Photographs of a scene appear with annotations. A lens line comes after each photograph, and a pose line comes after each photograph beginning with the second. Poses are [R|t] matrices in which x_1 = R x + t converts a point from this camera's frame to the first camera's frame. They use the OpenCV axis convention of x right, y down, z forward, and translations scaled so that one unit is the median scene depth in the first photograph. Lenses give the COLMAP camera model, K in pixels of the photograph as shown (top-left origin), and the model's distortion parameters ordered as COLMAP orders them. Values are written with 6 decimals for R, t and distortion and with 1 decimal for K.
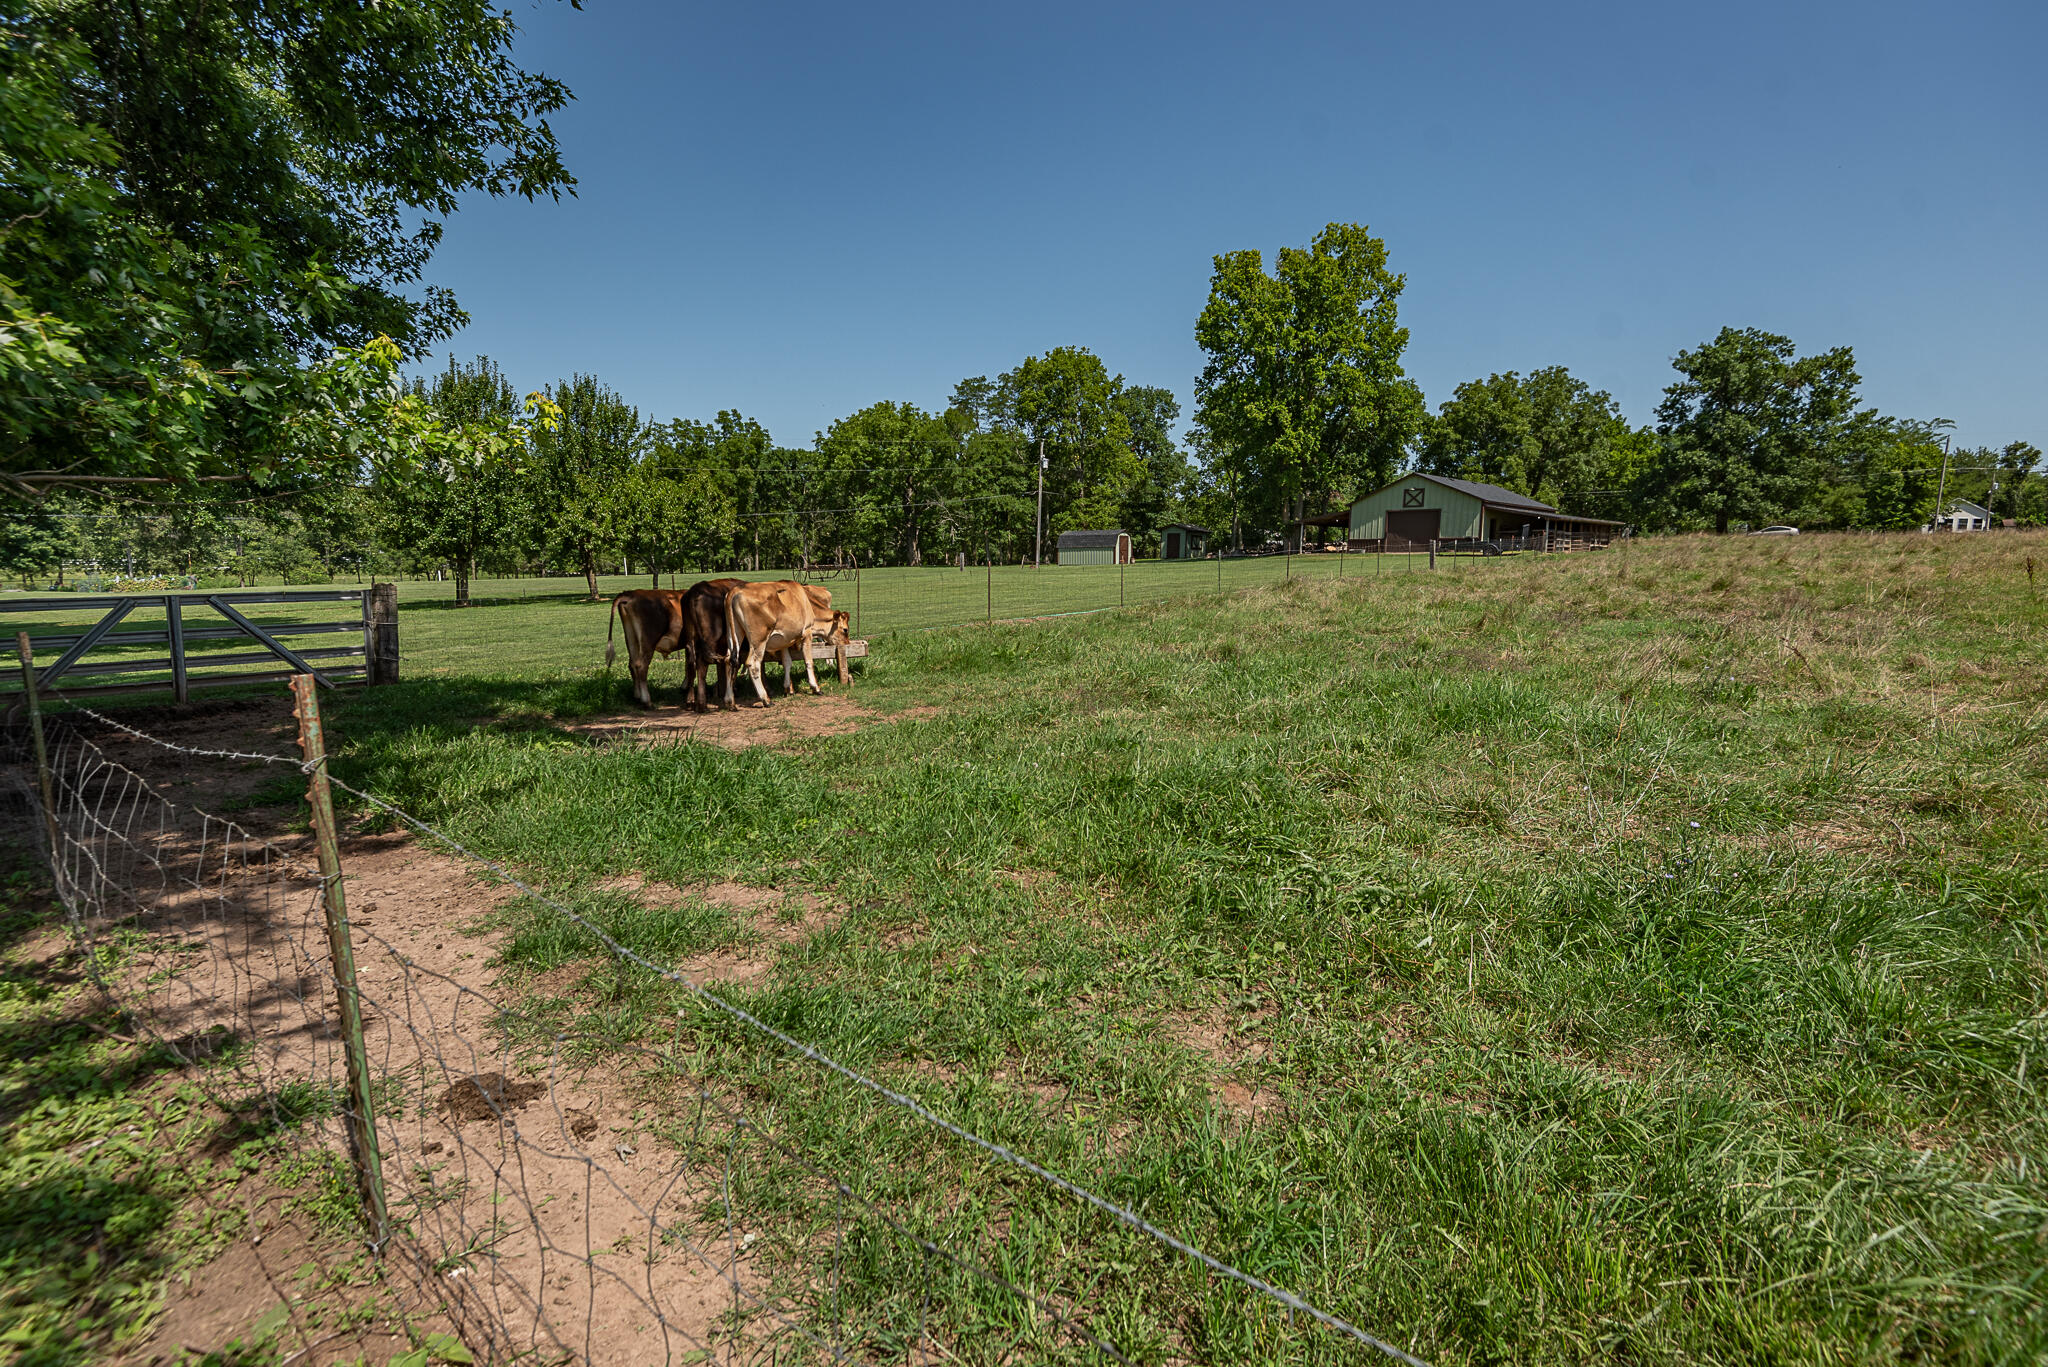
lens RADIAL K [[962.3, 0, 1006.7], [0, 962.3, 709.6], [0, 0, 1]] dist [-0.001667, -0.004390]
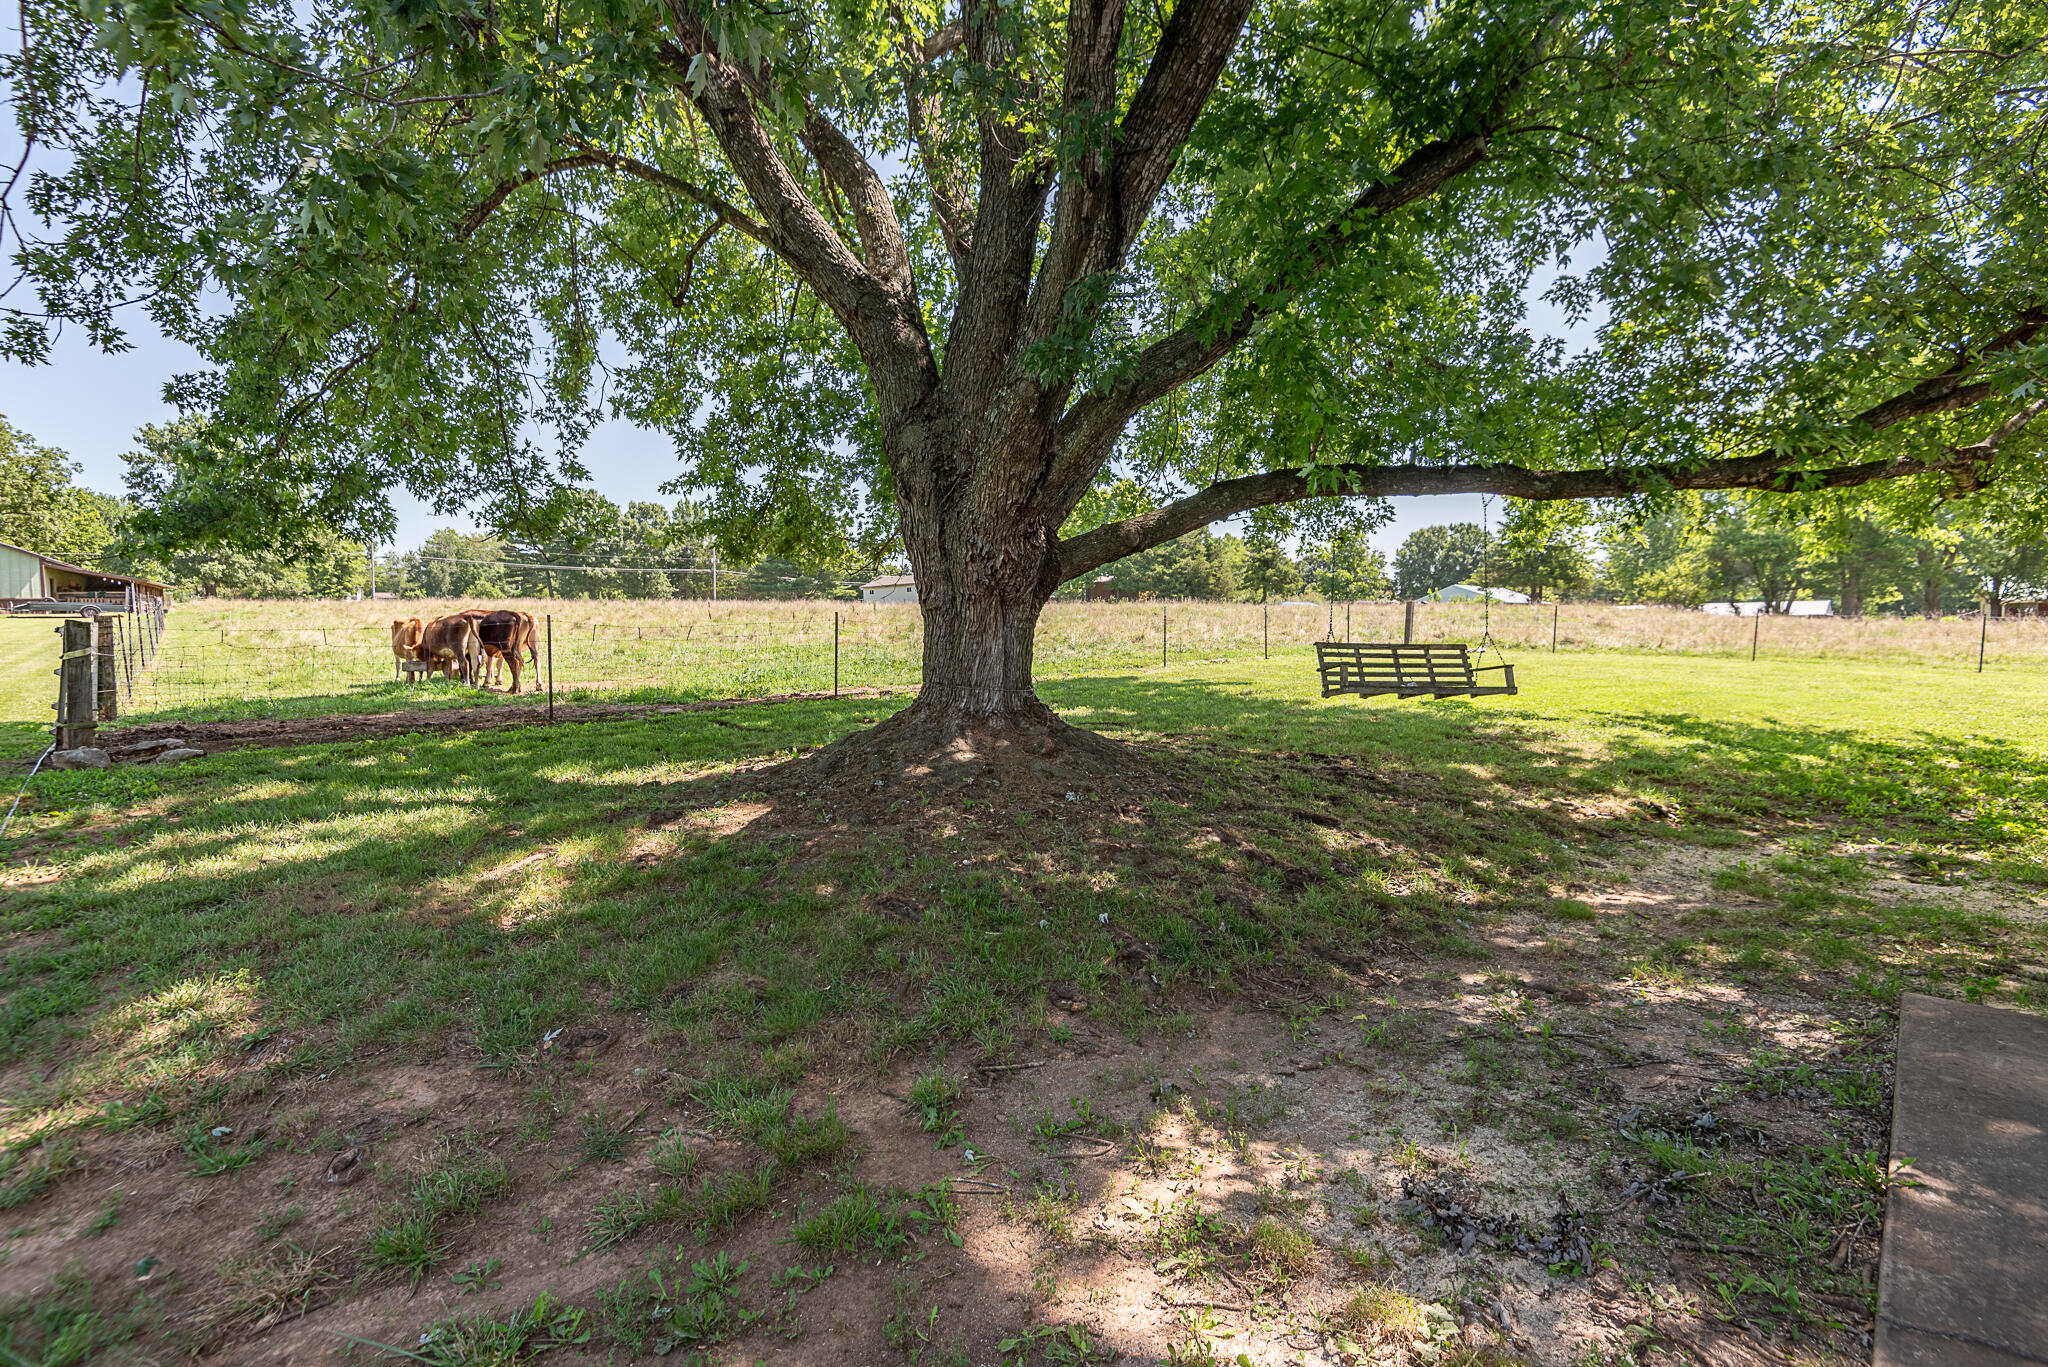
lens RADIAL K [[932.9, 0, 1031.7], [0, 932.9, 671.3], [0, 0, 1]] dist [0.018218, -0.014718]
pose [[0.097591, -0.054447, 0.993736, -0.220108], [0.162514, 0.985972, 0.038062, 0.004286], [-0.981868, 0.157782, 0.105070, 0.007297]]
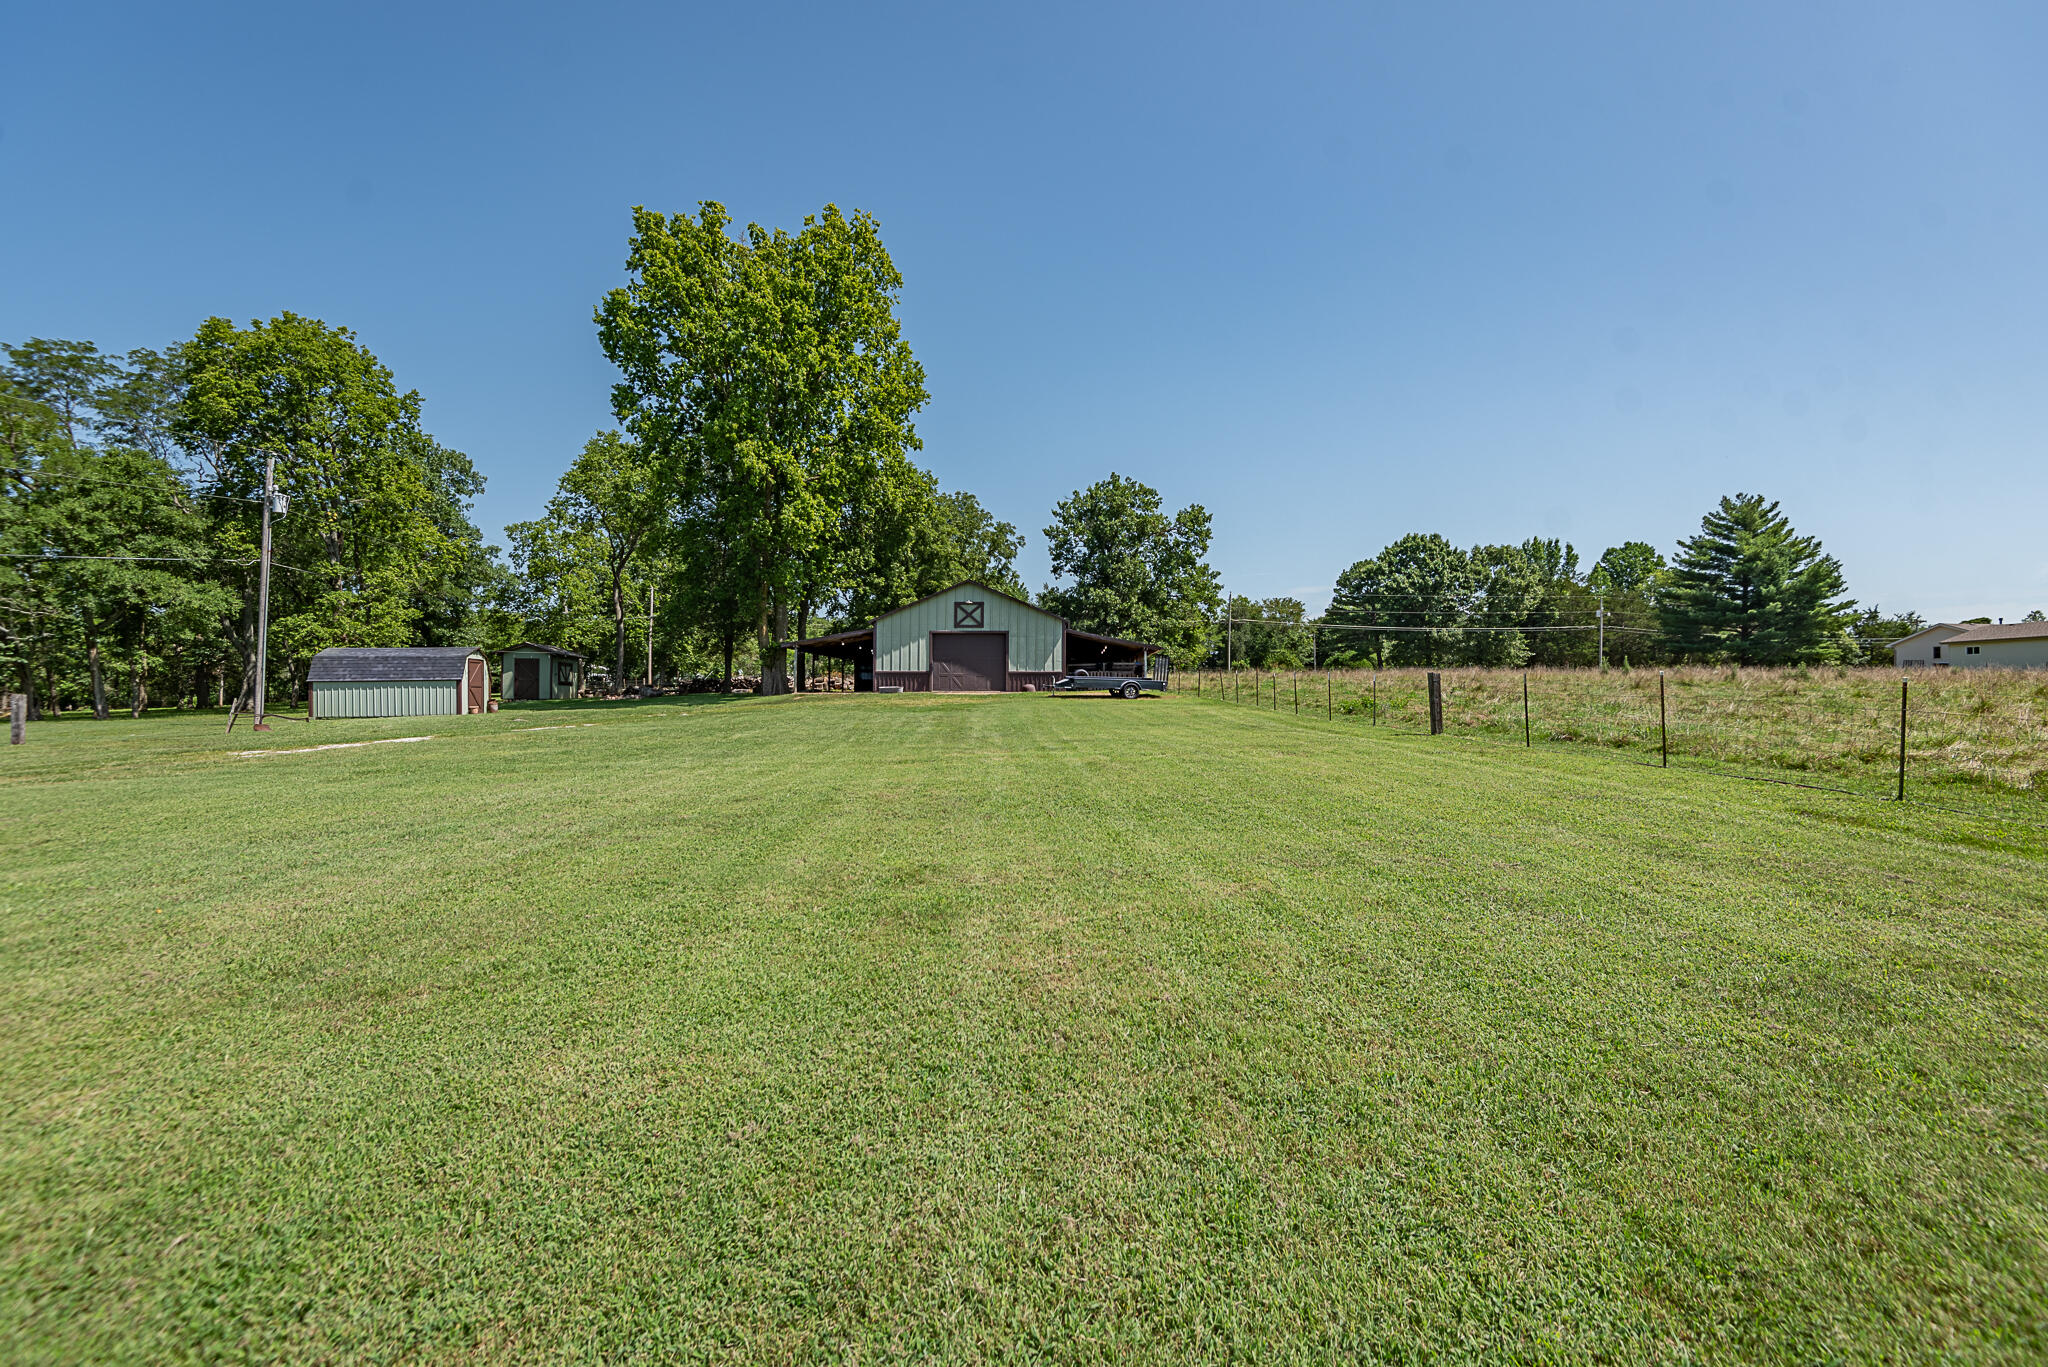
lens RADIAL K [[932.9, 0, 1029.1], [0, 932.9, 689.9], [0, 0, 1]] dist [0.018218, -0.014718]
pose [[0.716241, -0.000743, 0.697852, -0.014164], [0.109435, 0.987747, -0.111267, -0.065102], [-0.689219, 0.156063, 0.707547, 0.376342]]
